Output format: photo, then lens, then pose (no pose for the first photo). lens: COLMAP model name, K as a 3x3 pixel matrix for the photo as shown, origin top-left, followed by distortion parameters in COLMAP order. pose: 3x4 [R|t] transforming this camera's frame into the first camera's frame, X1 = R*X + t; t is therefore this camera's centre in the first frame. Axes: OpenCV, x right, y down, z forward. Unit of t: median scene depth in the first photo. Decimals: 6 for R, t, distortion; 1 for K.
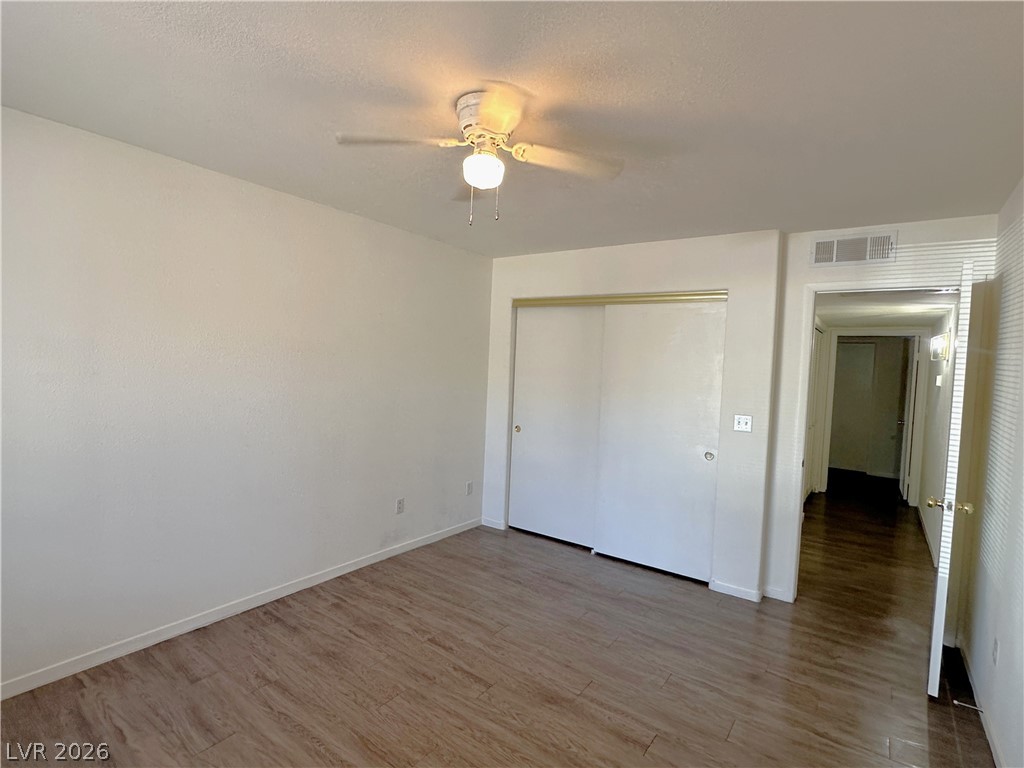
lens RADIAL K [[515.6, 0, 506.0], [0, 515.6, 379.6], [0, 0, 1]] dist [-0.005062, 0.001396]
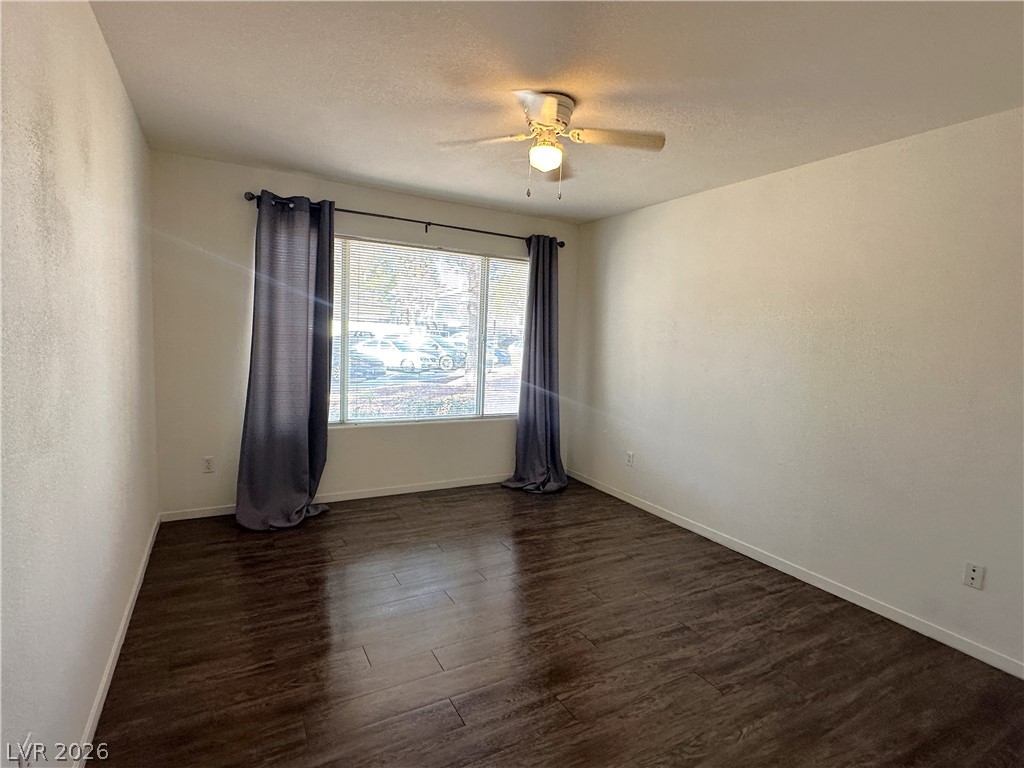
lens RADIAL K [[515.6, 0, 511.7], [0, 515.6, 383.8], [0, 0, 1]] dist [-0.005062, 0.001396]
pose [[-0.425667, 0.025099, -0.904532, 0.787701], [-0.093307, 0.993069, 0.071465, 0.046079], [0.900056, 0.114820, -0.420375, 1.056356]]
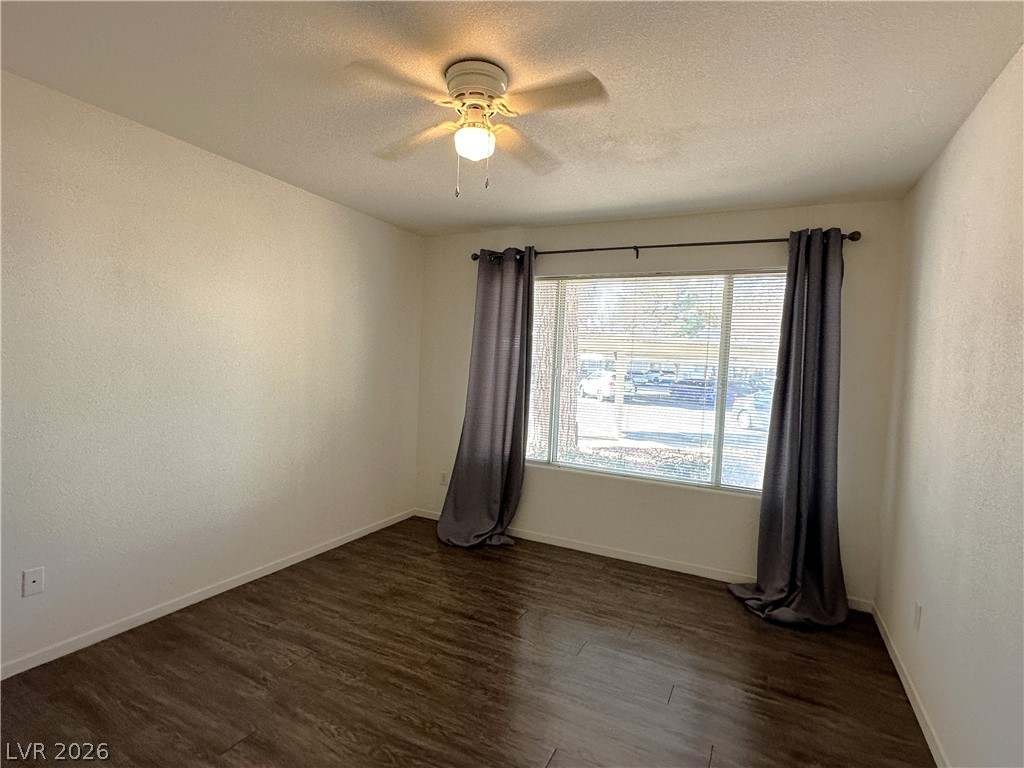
lens RADIAL K [[515.6, 0, 505.8], [0, 515.6, 380.7], [0, 0, 1]] dist [-0.005062, 0.001396]
pose [[-0.985172, -0.083598, -0.149827, 0.009629], [-0.093973, 0.993544, 0.063553, -0.005490], [0.143547, 0.076691, -0.986667, 1.425714]]
